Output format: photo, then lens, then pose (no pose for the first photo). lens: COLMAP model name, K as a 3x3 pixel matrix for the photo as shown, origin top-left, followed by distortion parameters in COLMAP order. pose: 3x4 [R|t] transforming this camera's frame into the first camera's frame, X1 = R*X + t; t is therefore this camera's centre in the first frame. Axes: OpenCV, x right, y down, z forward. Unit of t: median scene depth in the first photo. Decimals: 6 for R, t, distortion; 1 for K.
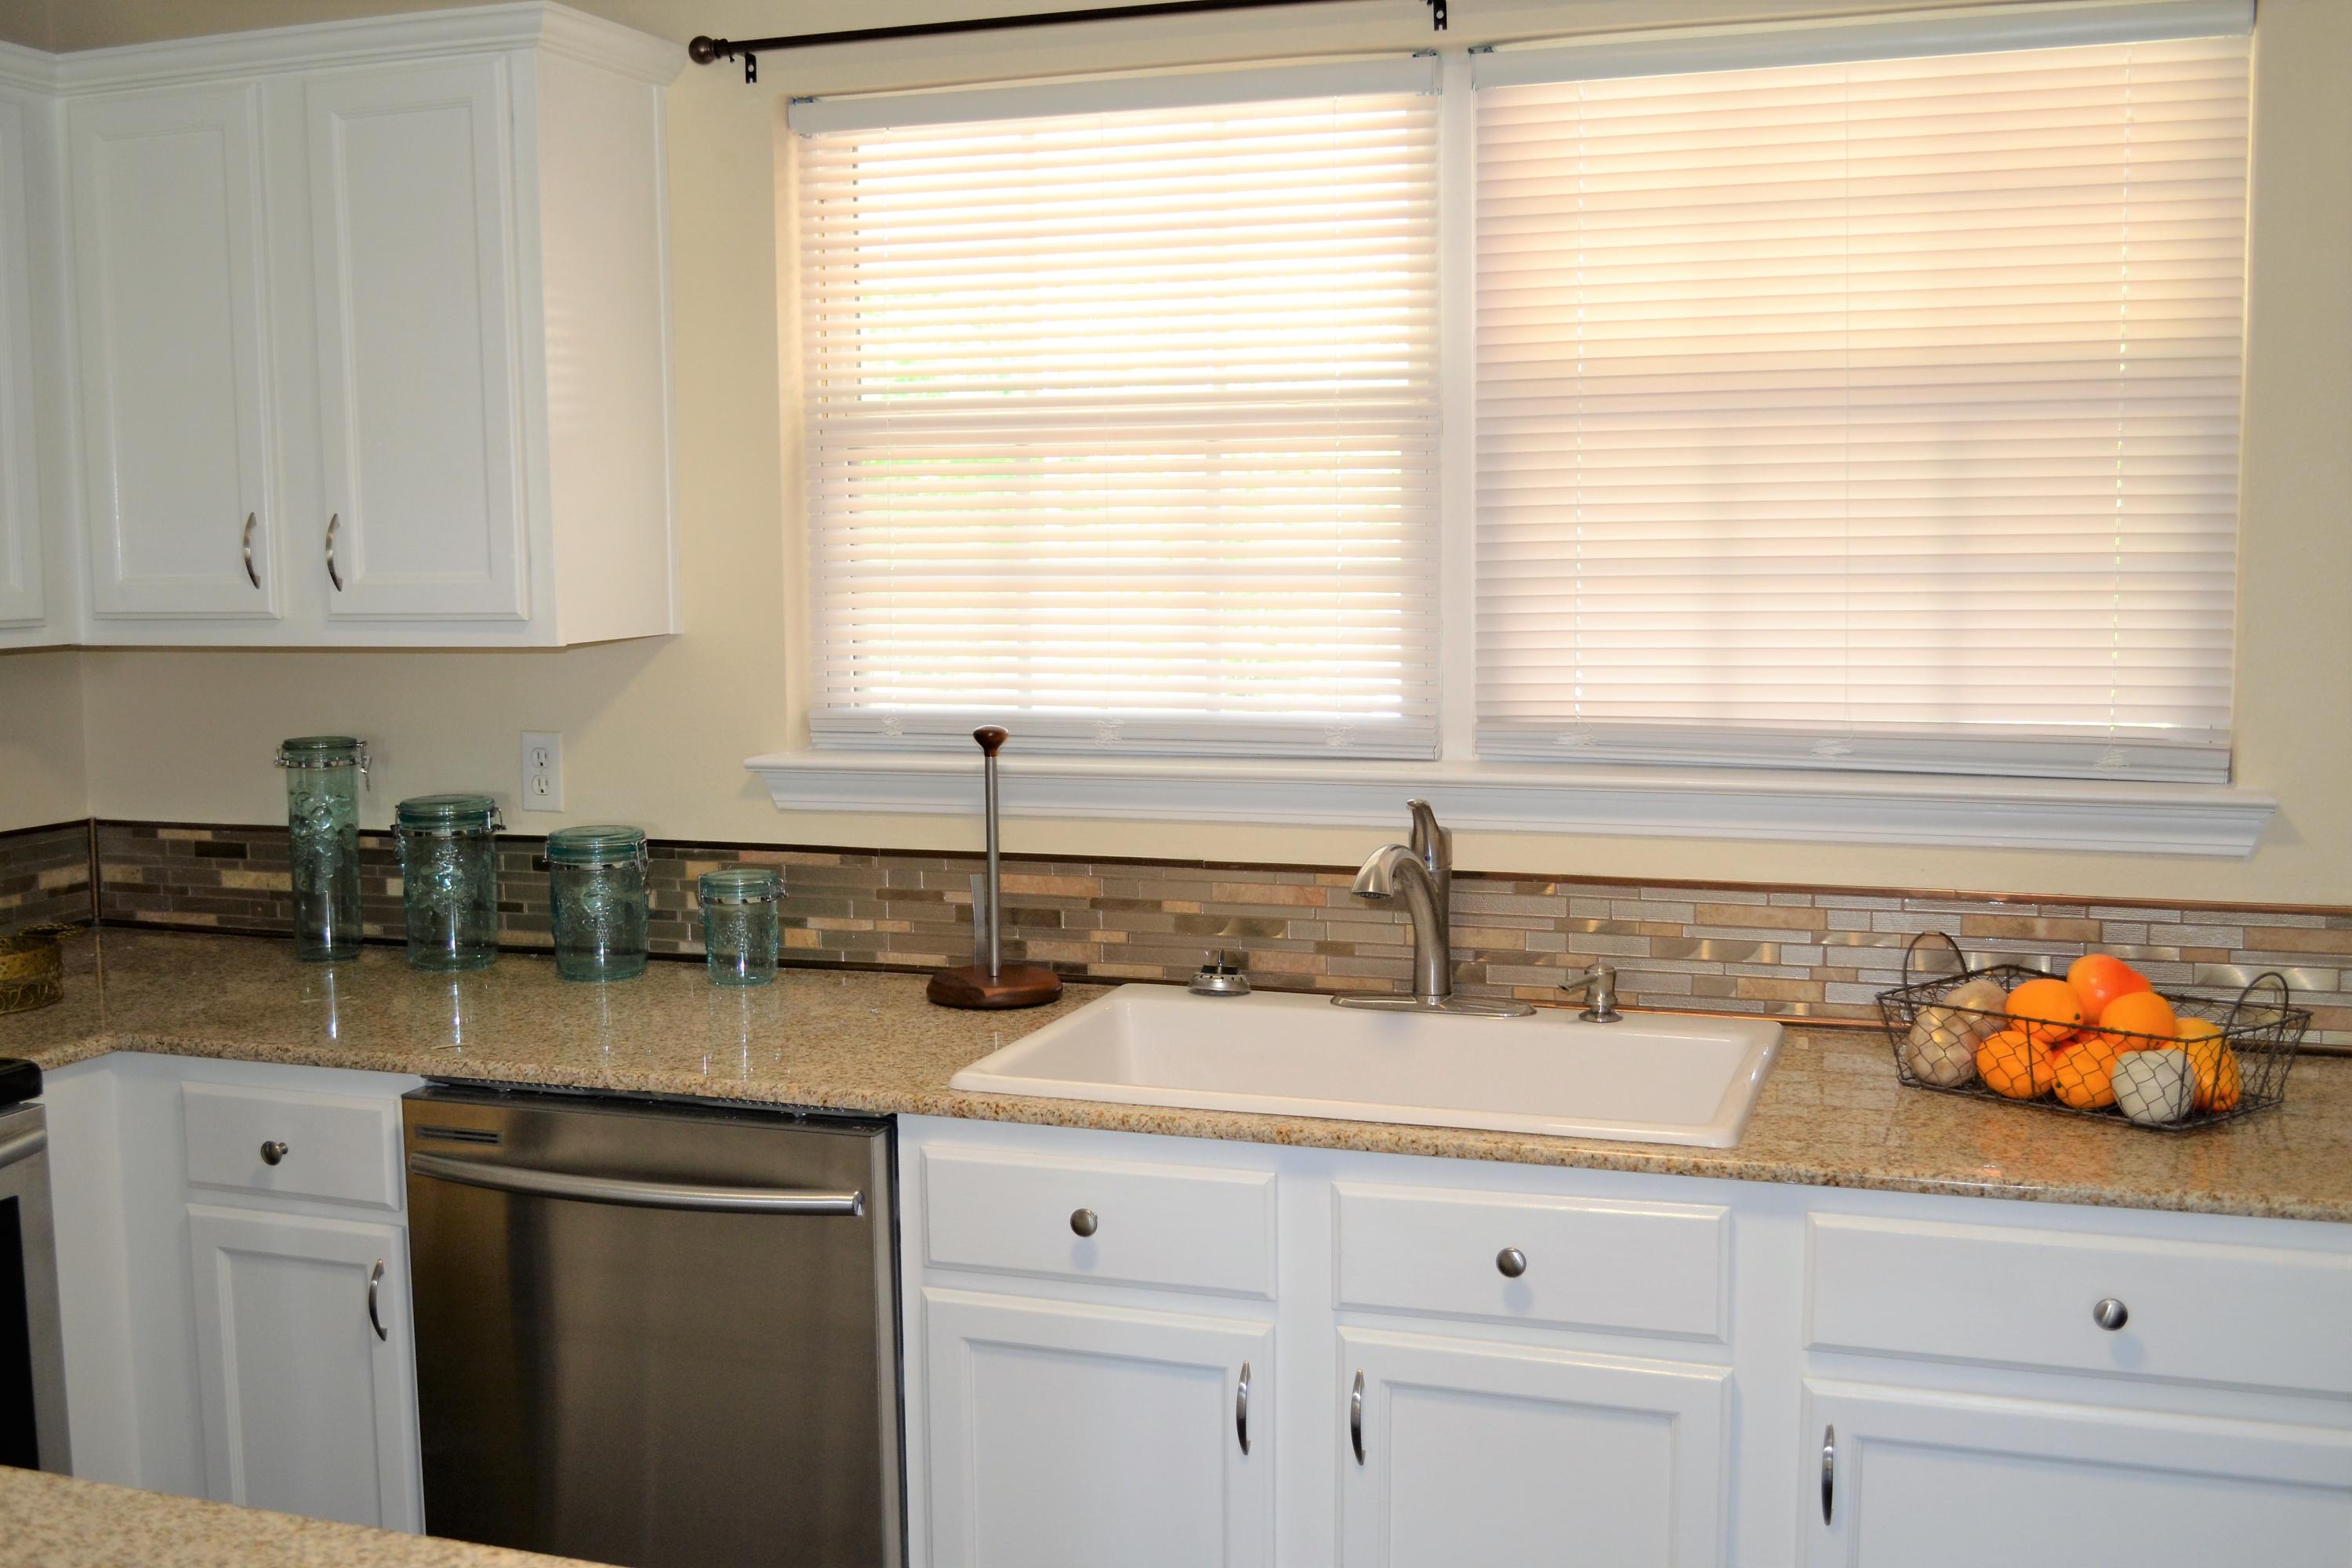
lens RADIAL K [[2390.9, 0, 1149.8], [0, 2390.9, 786.2], [0, 0, 1]] dist [-0.070993, 0.030189]
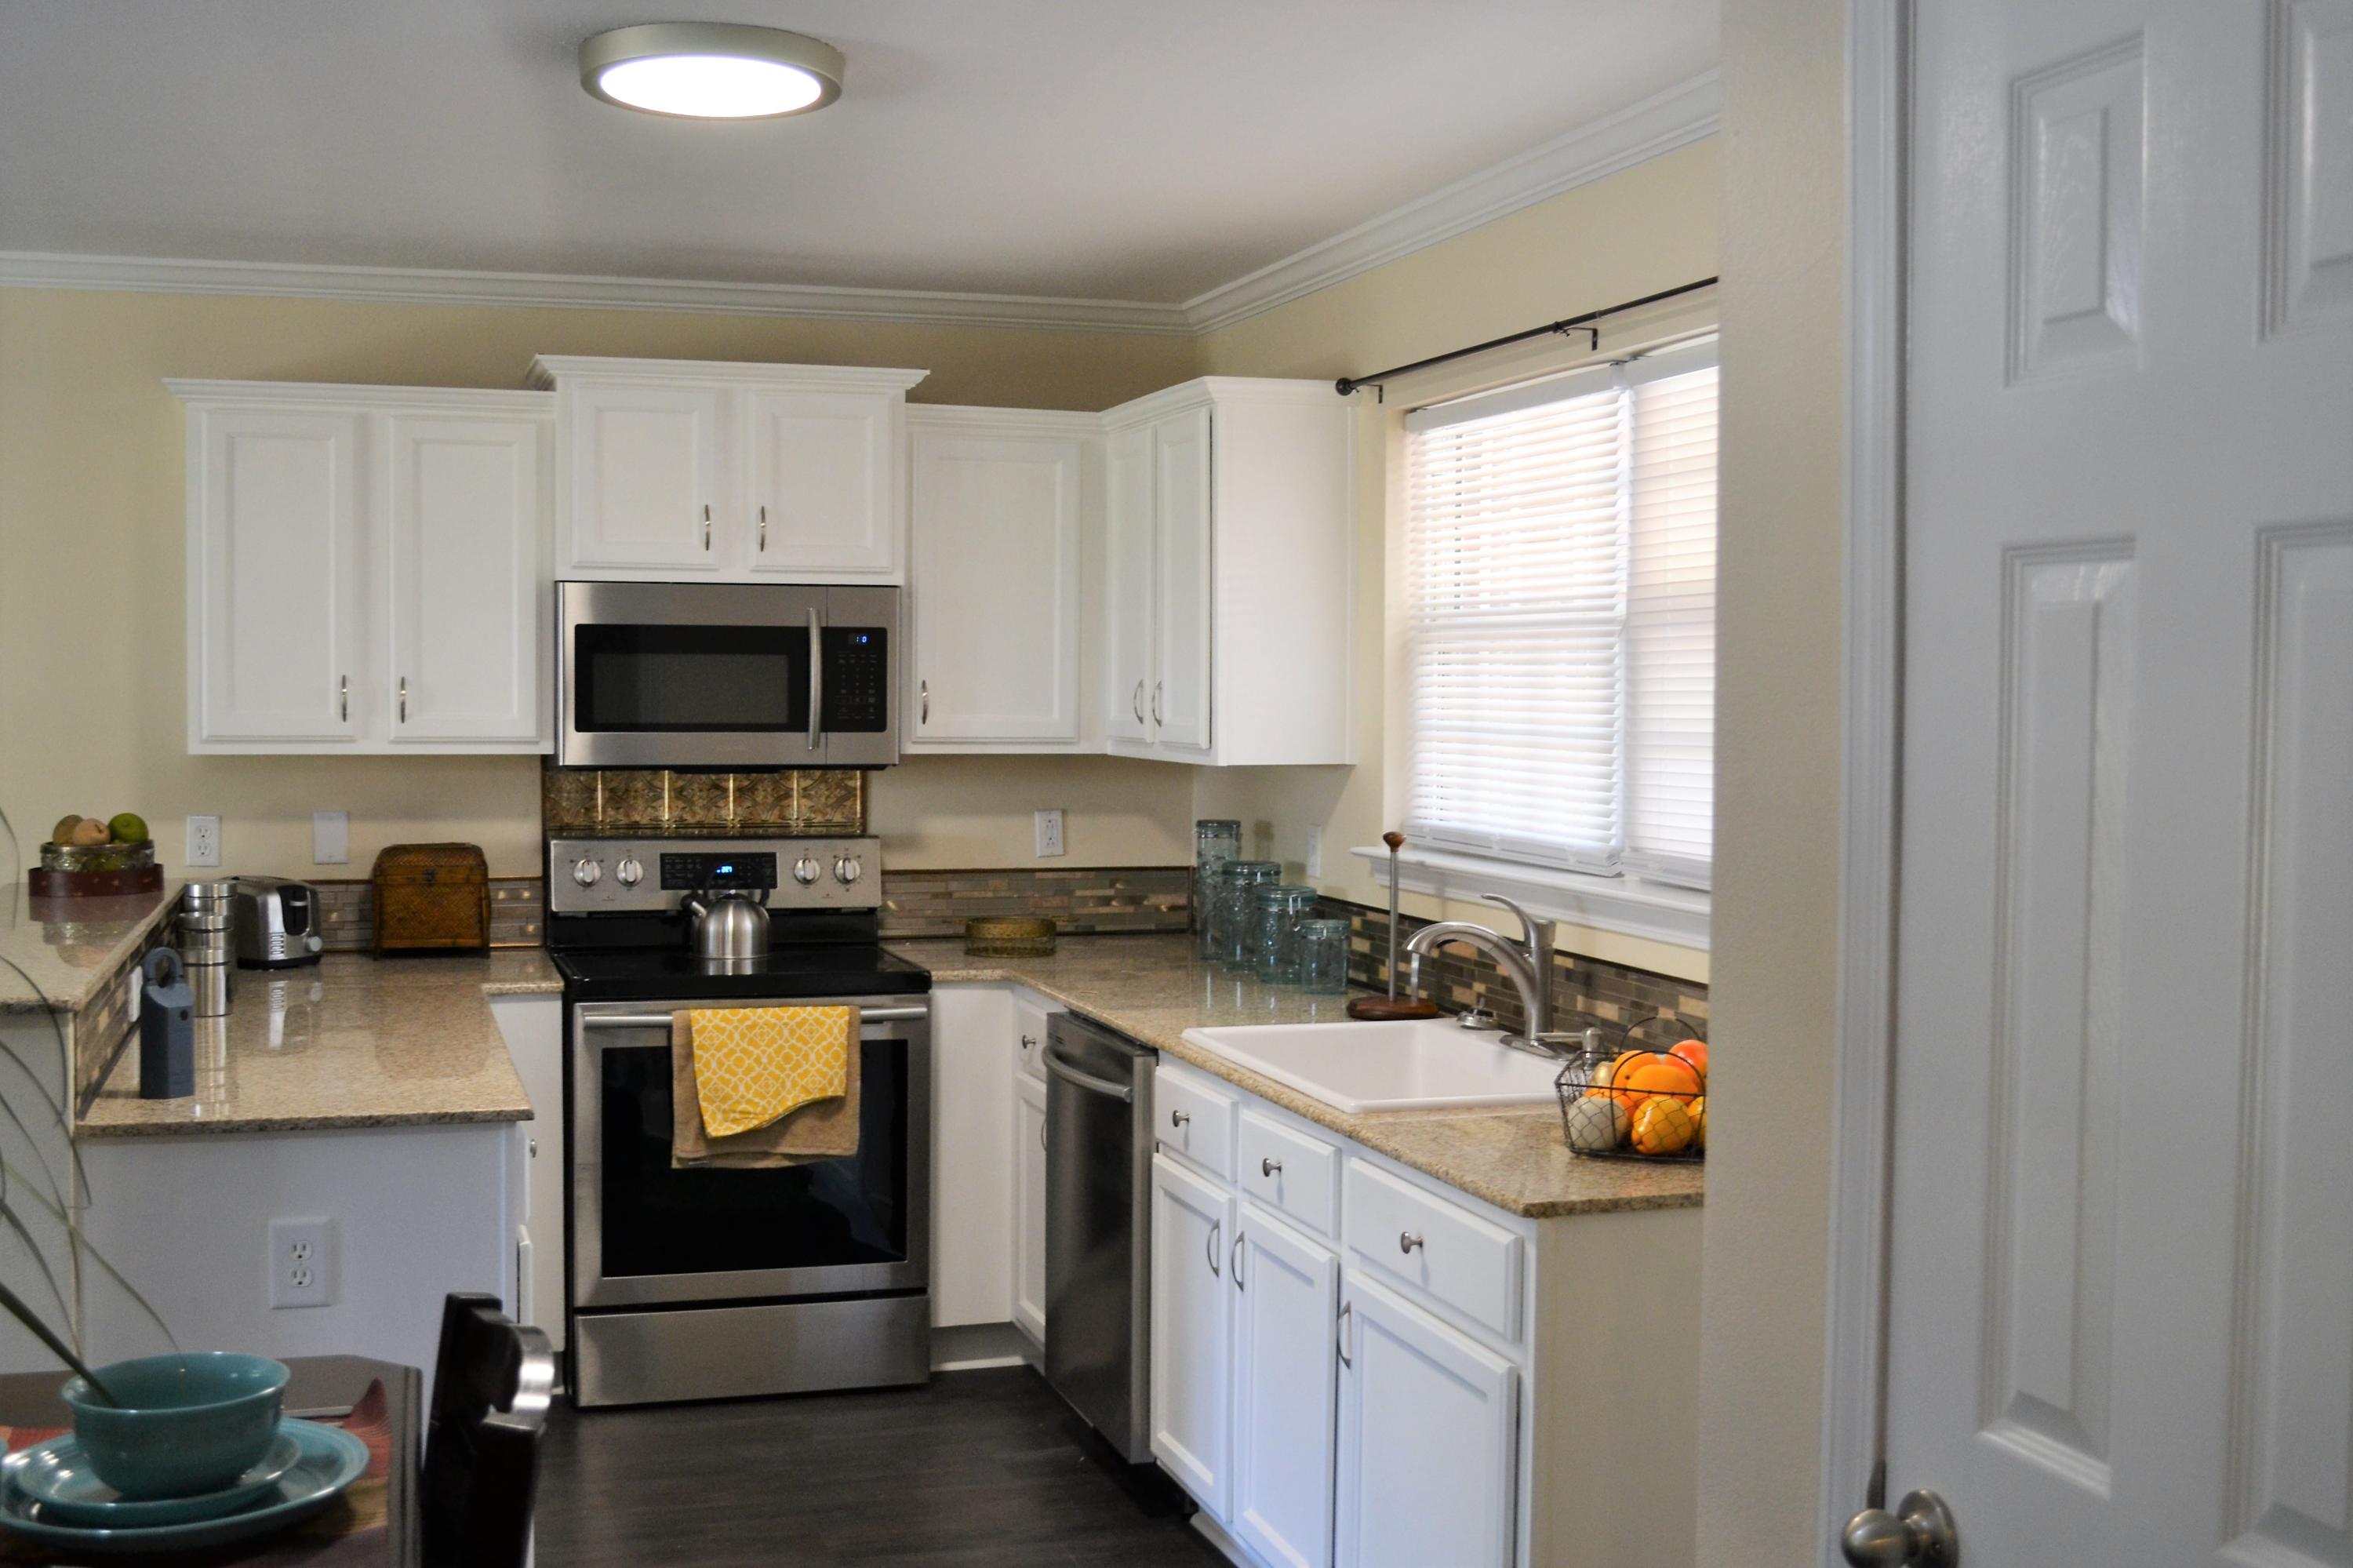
lens RADIAL K [[2545.9, 0, 1148.3], [0, 2545.9, 790.4], [0, 0, 1]] dist [-0.066708, -0.018041]
pose [[0.598506, 0.050266, -0.799540, 1.106107], [-0.099571, 0.994958, -0.011983, -0.016543], [0.794906, 0.086783, 0.600494, -0.075594]]
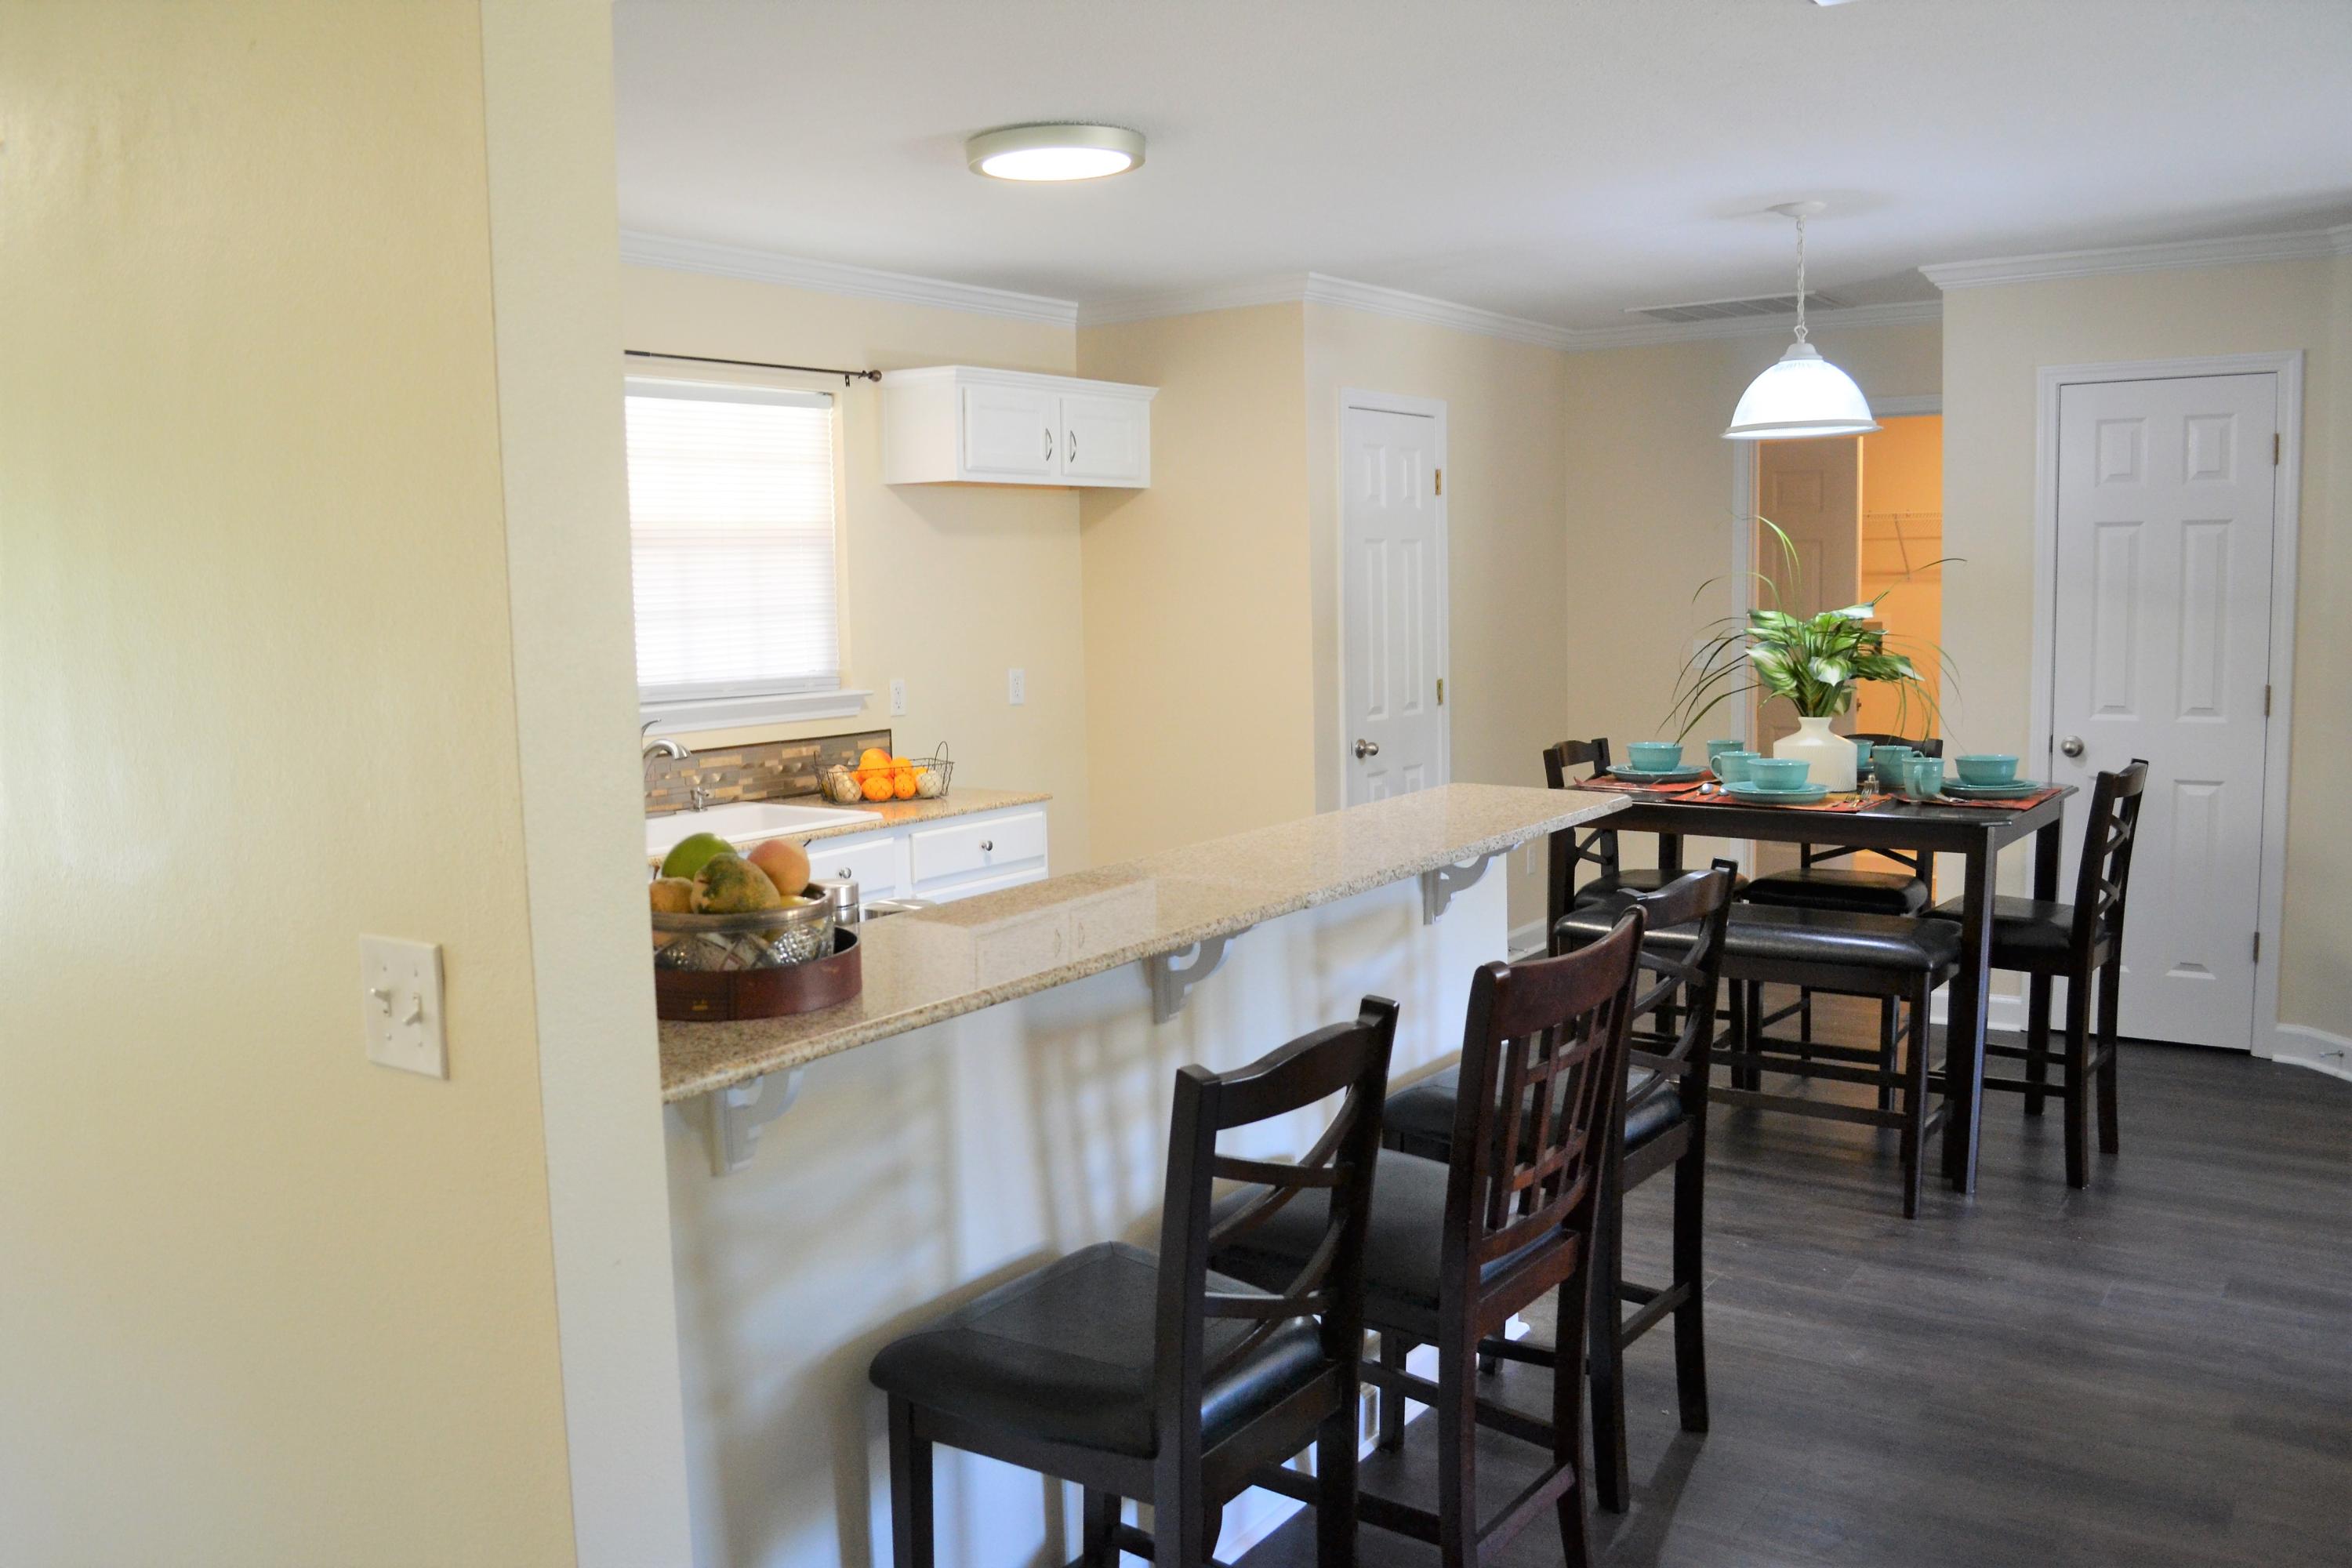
lens RADIAL K [[1879.7, 0, 1151.1], [0, 1879.7, 797.9], [0, 0, 1]] dist [-0.081556, 0.001728]
pose [[0.279912, -0.105033, 0.954263, -1.307484], [0.122593, 0.989770, 0.072981, 0.007027], [-0.952166, 0.096558, 0.289925, 0.060432]]
